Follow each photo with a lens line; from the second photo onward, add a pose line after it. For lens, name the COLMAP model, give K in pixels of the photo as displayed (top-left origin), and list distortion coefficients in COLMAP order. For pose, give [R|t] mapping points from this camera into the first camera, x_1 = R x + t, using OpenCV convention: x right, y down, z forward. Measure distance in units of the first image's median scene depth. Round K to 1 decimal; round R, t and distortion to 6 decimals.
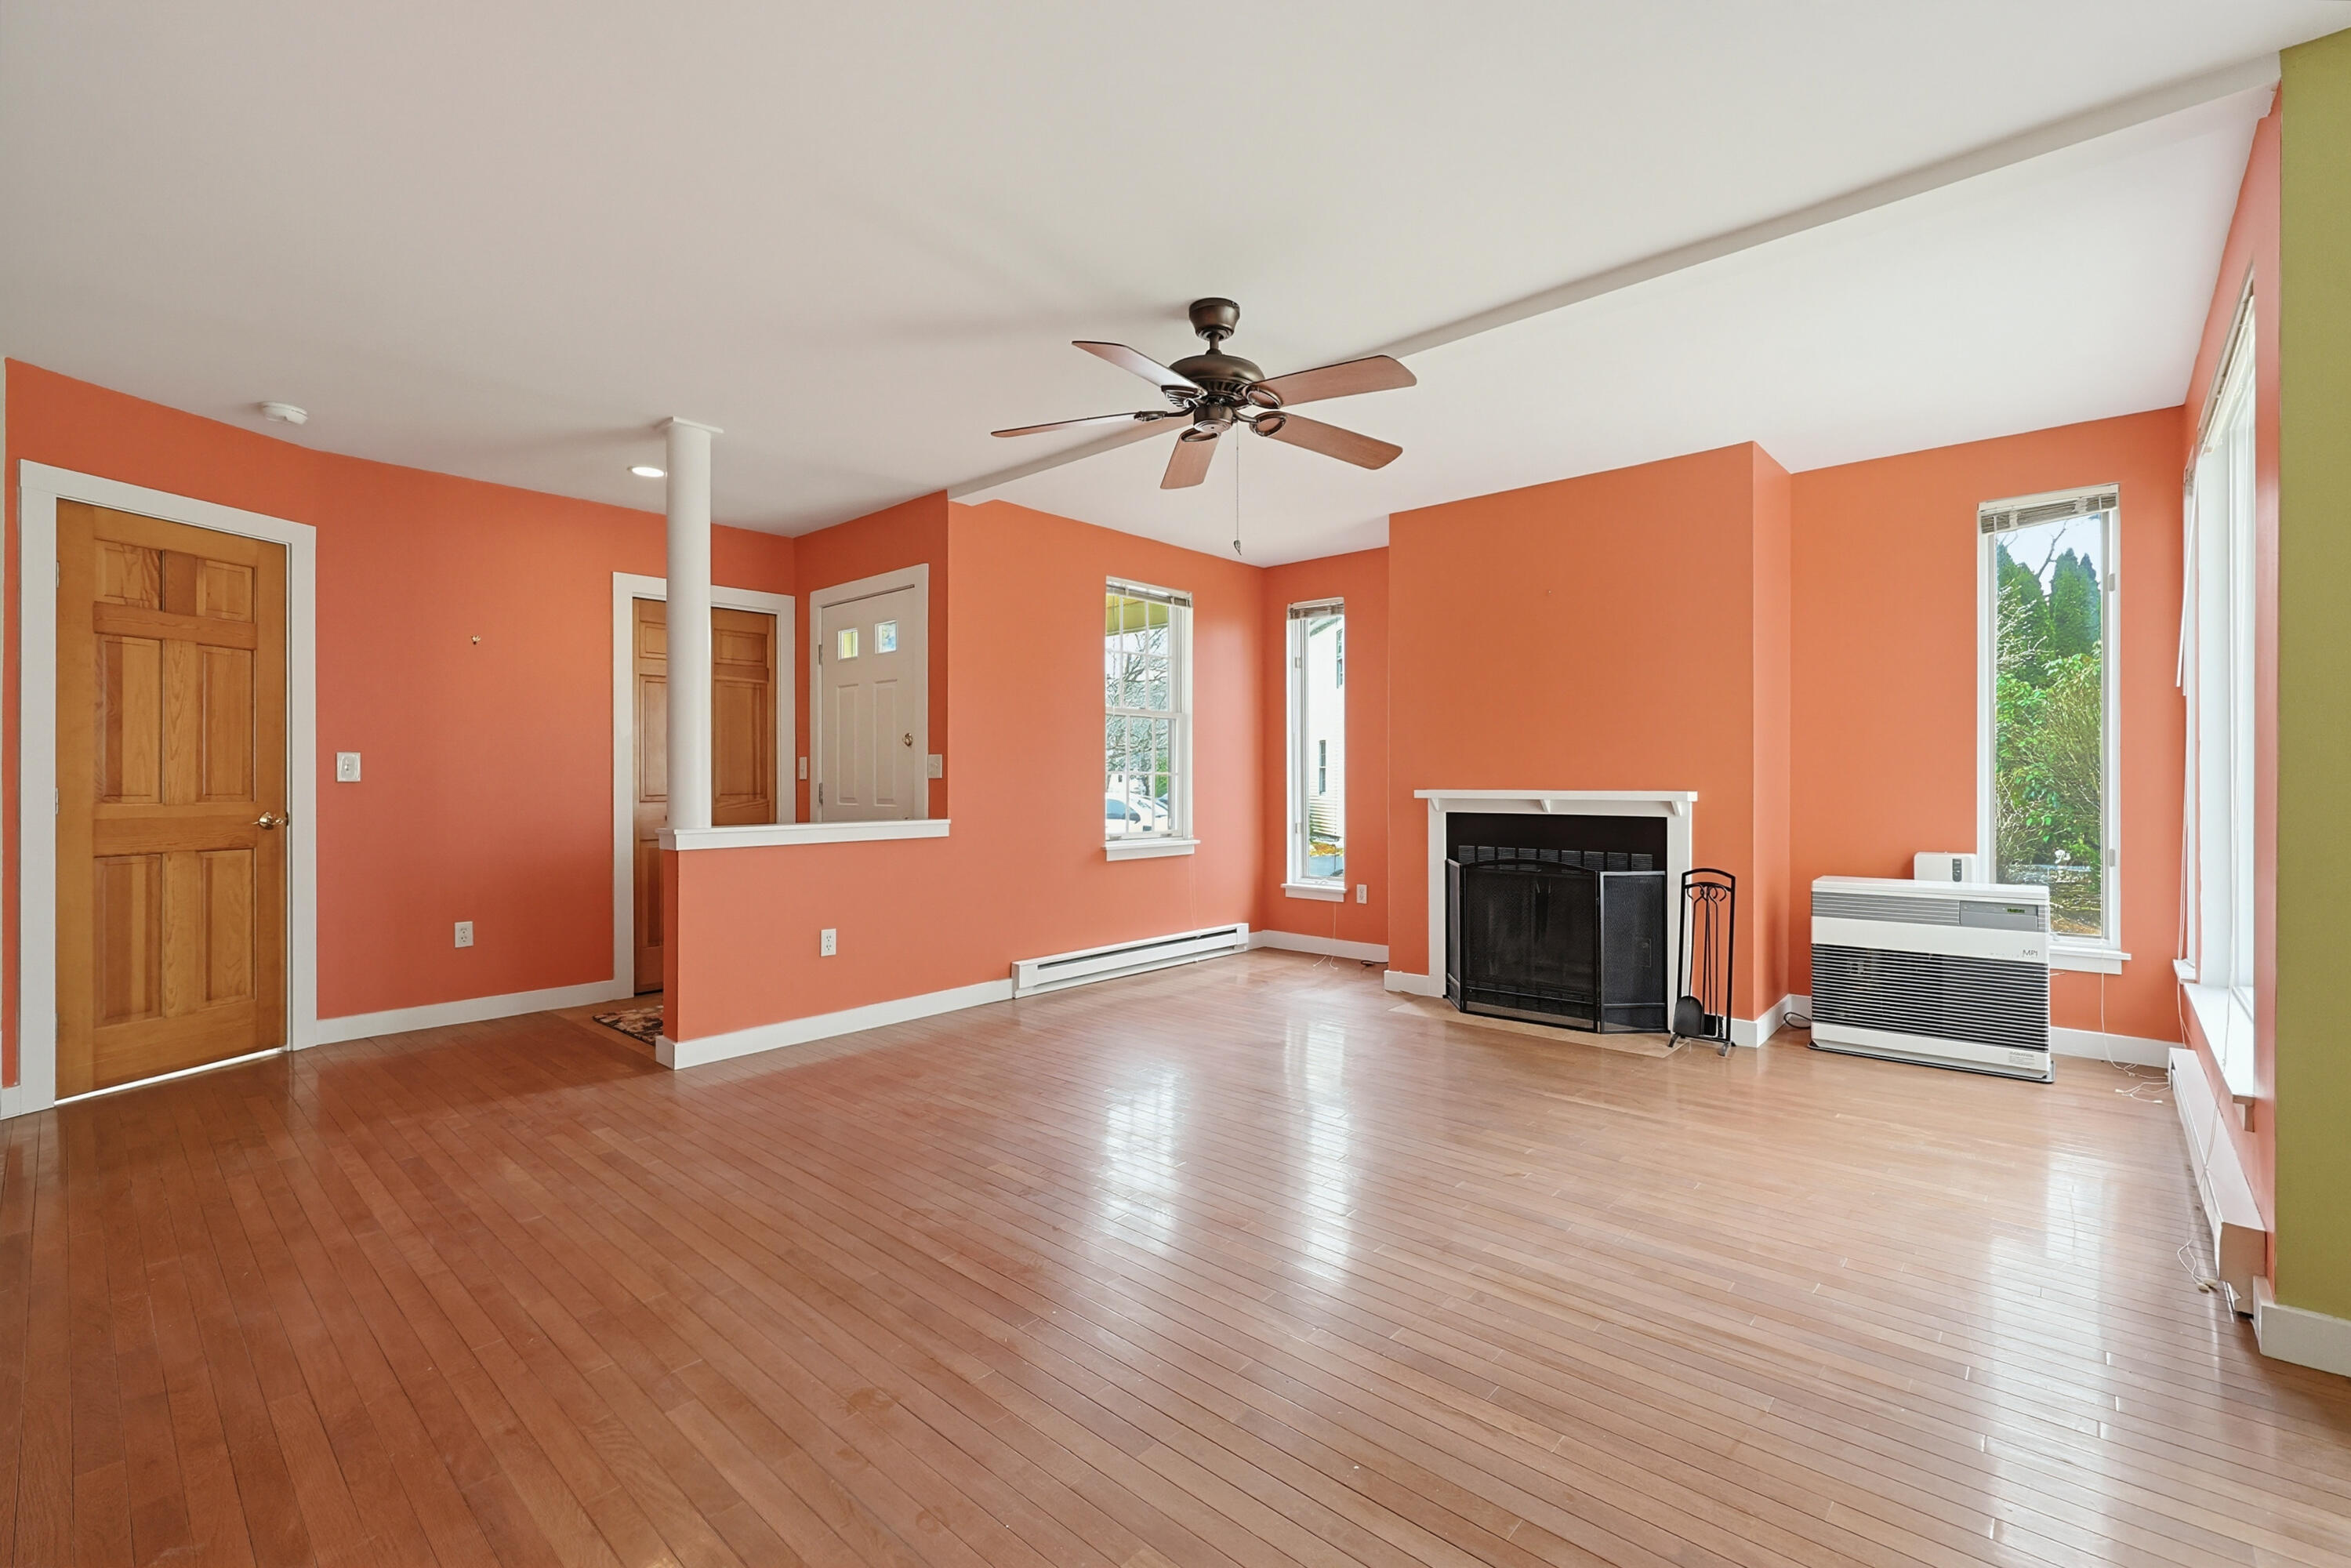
lens RADIAL K [[1003.9, 0, 1182.9], [0, 1003.9, 782.3], [0, 0, 1]] dist [-0.001729, -0.000289]
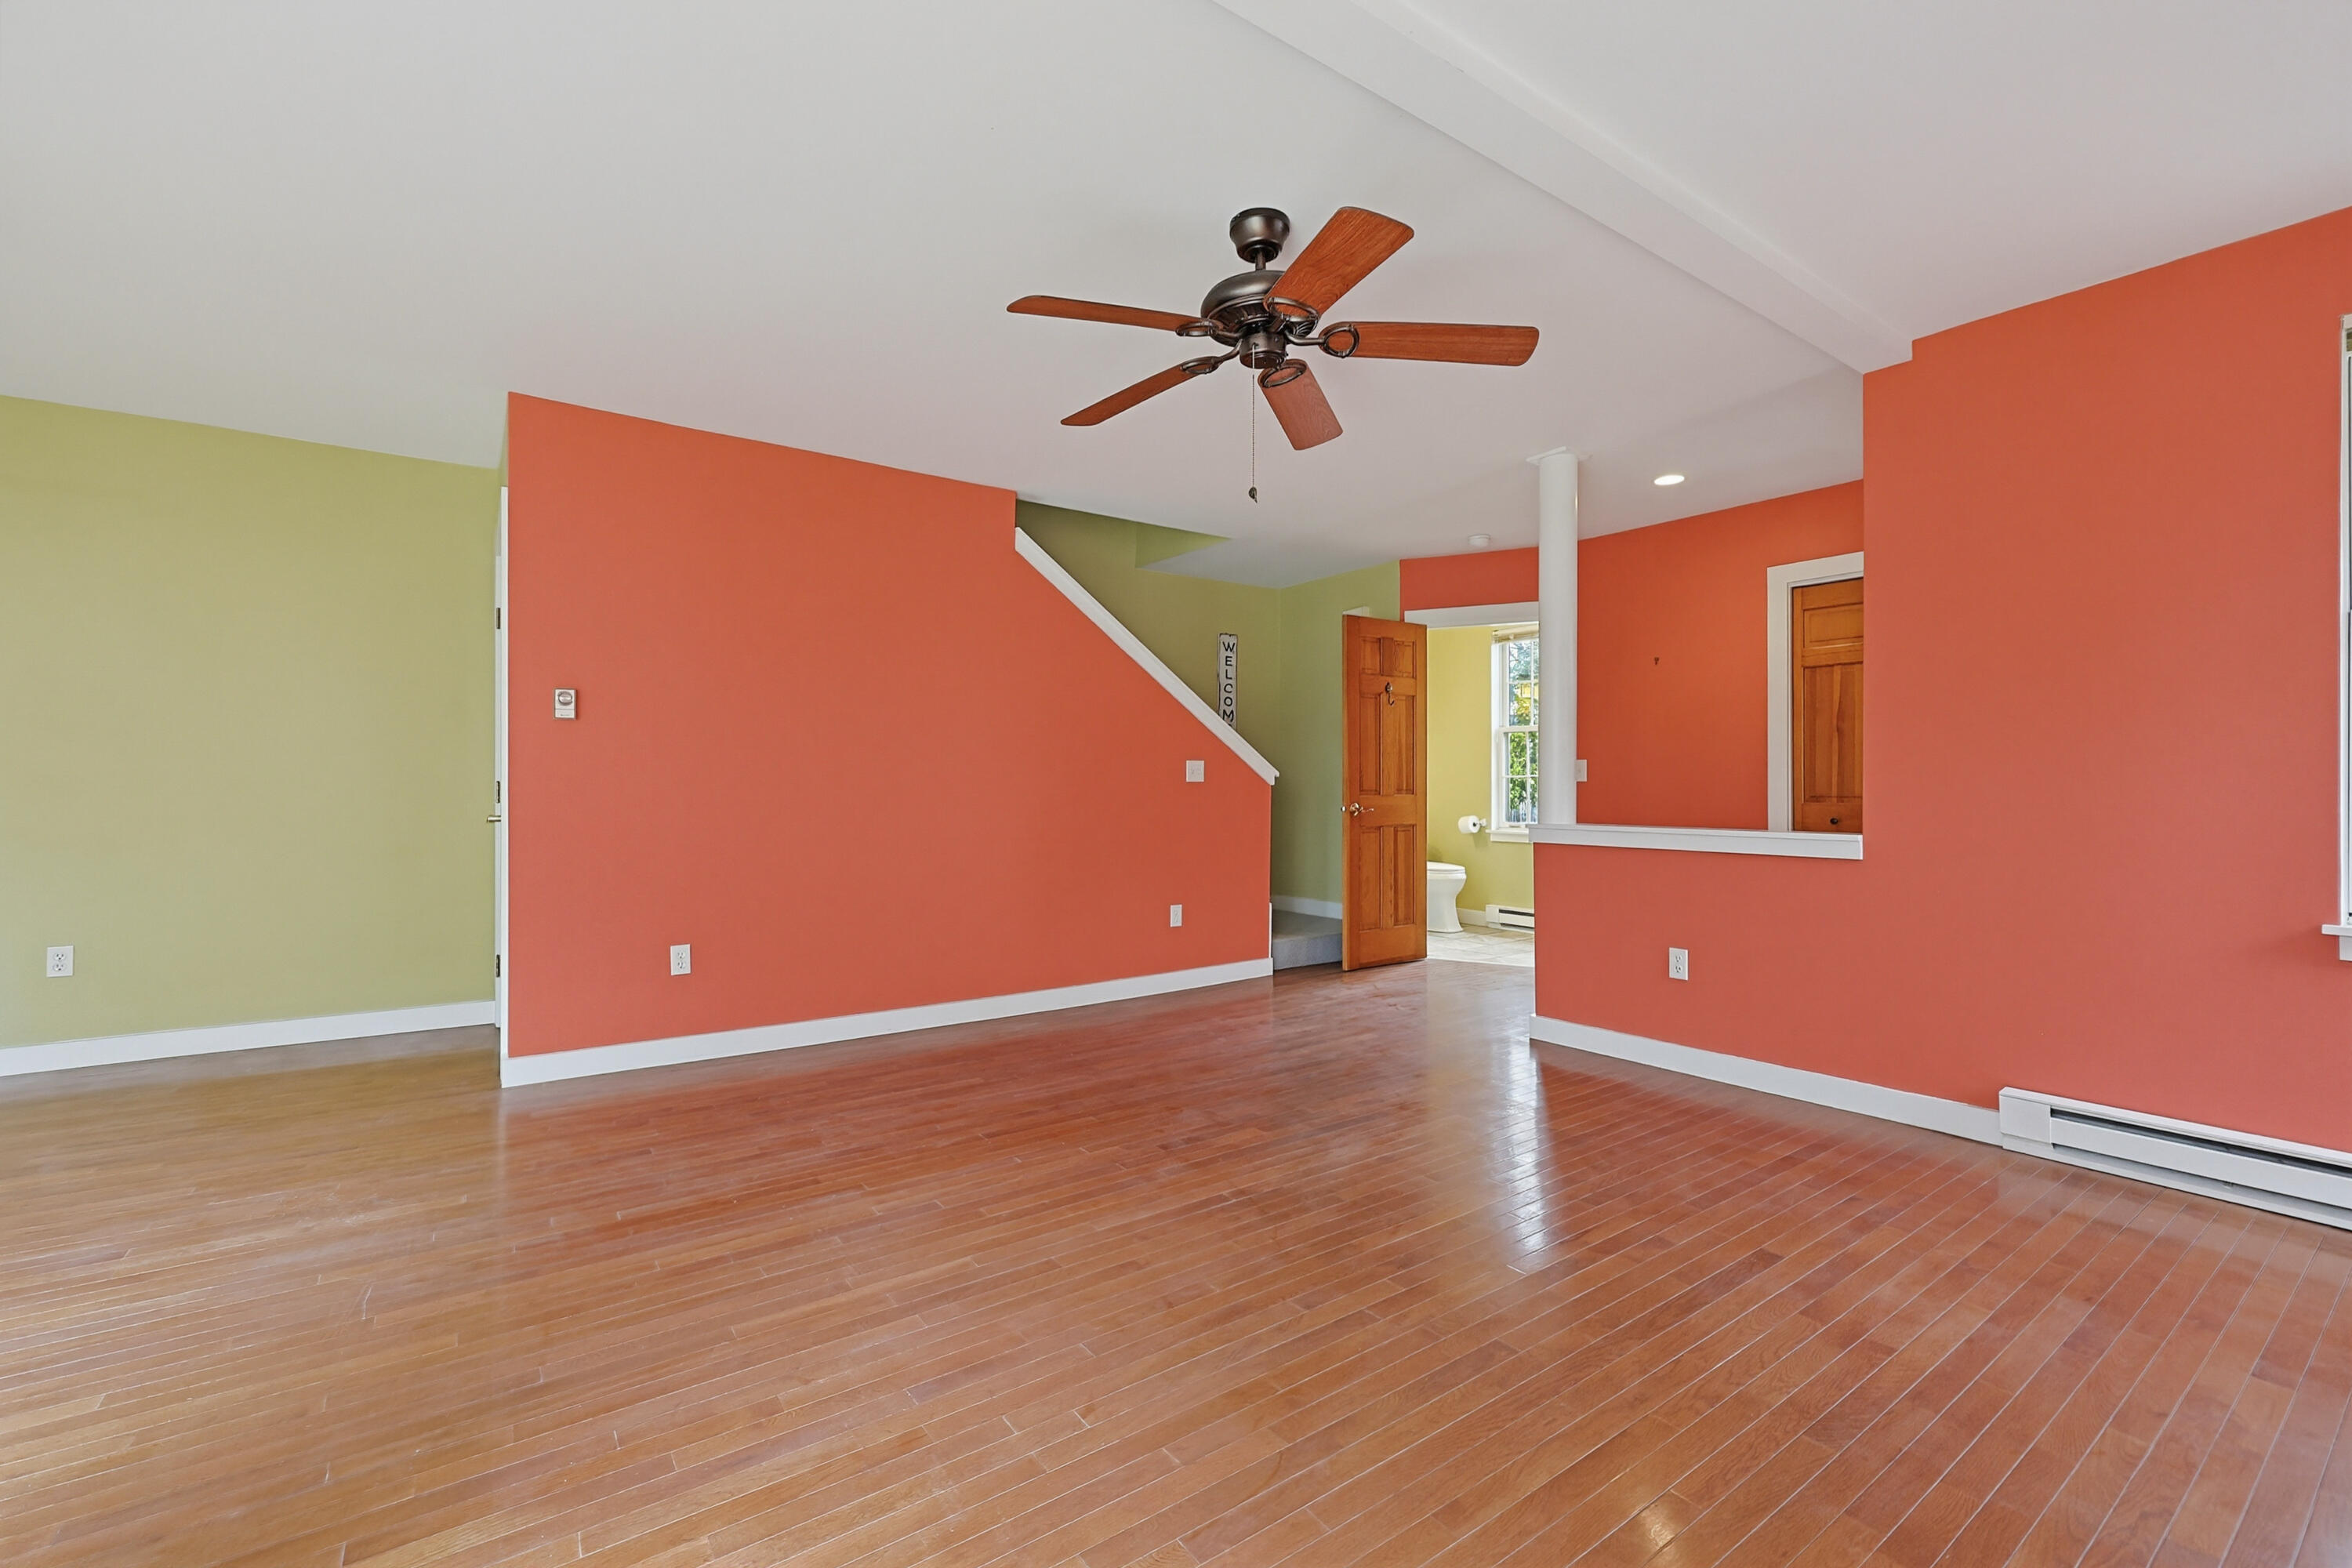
lens RADIAL K [[997.6, 0, 1179.9], [0, 997.6, 779.2], [0, 0, 1]] dist [-0.001712, -0.000626]
pose [[-0.214212, -0.003573, -0.976781, 0.589043], [-0.002589, 0.999992, -0.003090, 0.001678], [0.976784, 0.001867, -0.214219, 0.755652]]
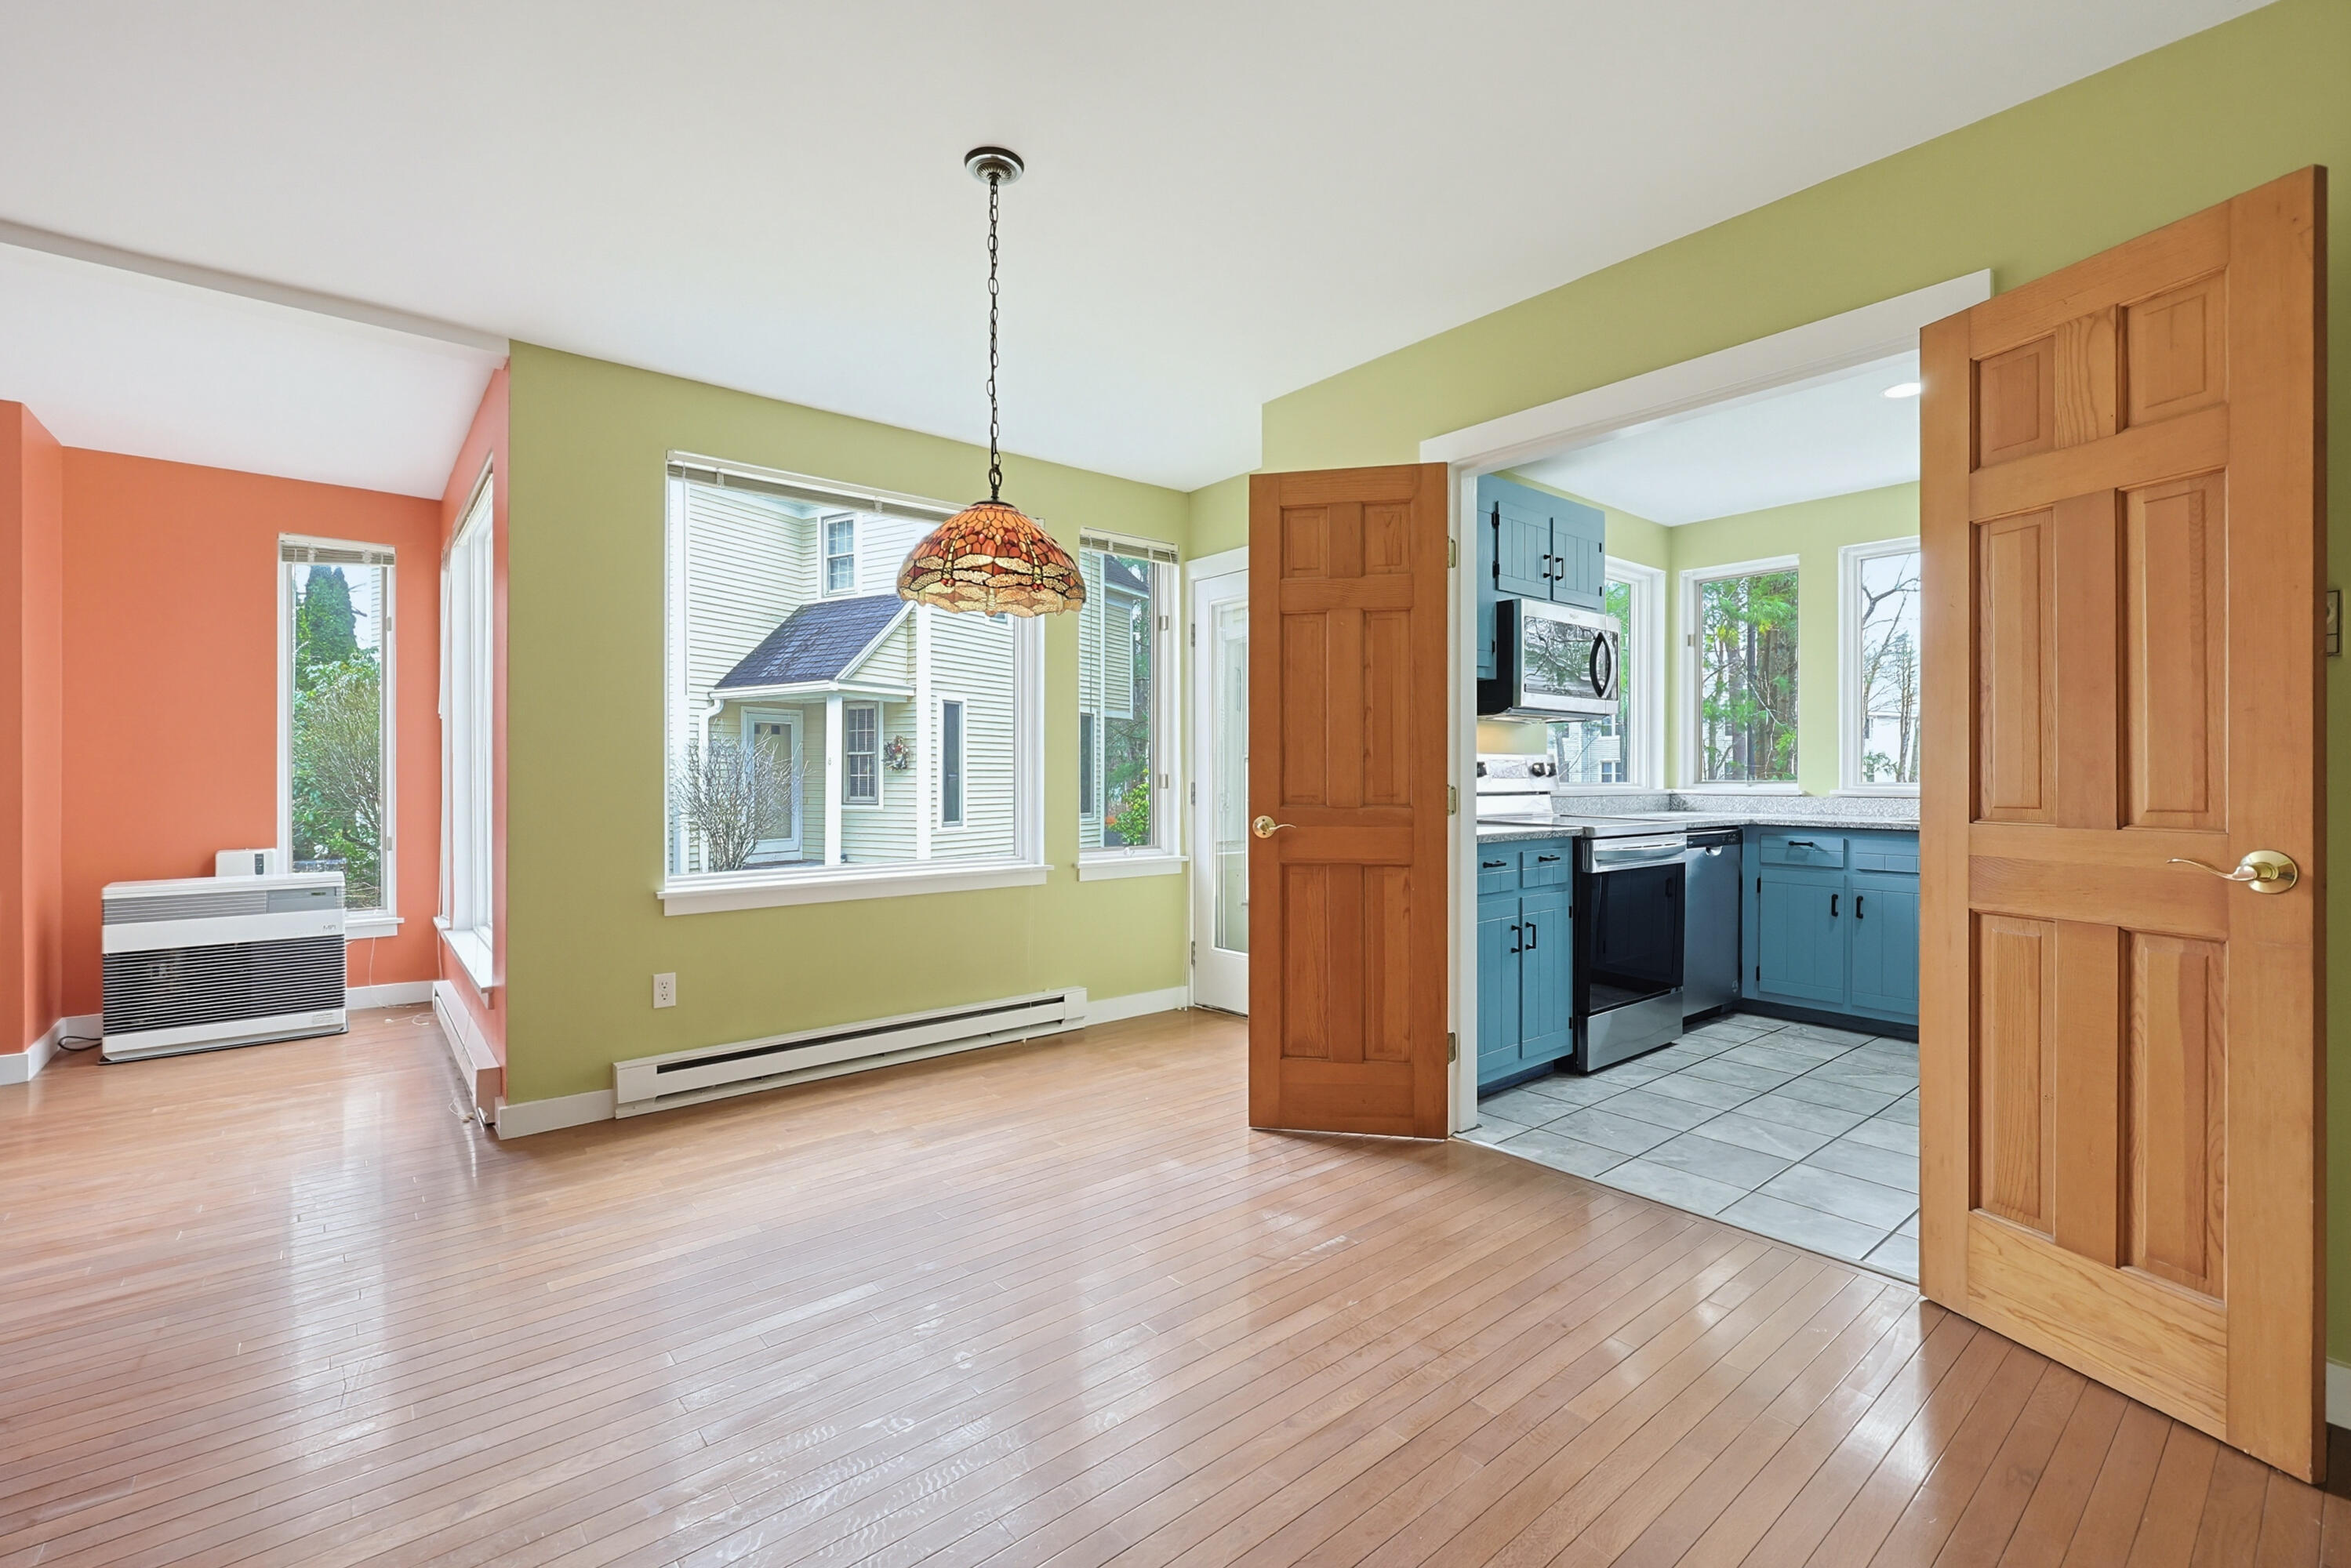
lens RADIAL K [[1012.1, 0, 1173.4], [0, 1012.1, 778.9], [0, 0, 1]] dist [-0.002116, -0.000116]
pose [[0.142027, -0.000049, 0.989863, -0.166285], [0.000555, 1.000000, -0.000030, -0.004735], [-0.989863, 0.000554, 0.142027, -0.134154]]
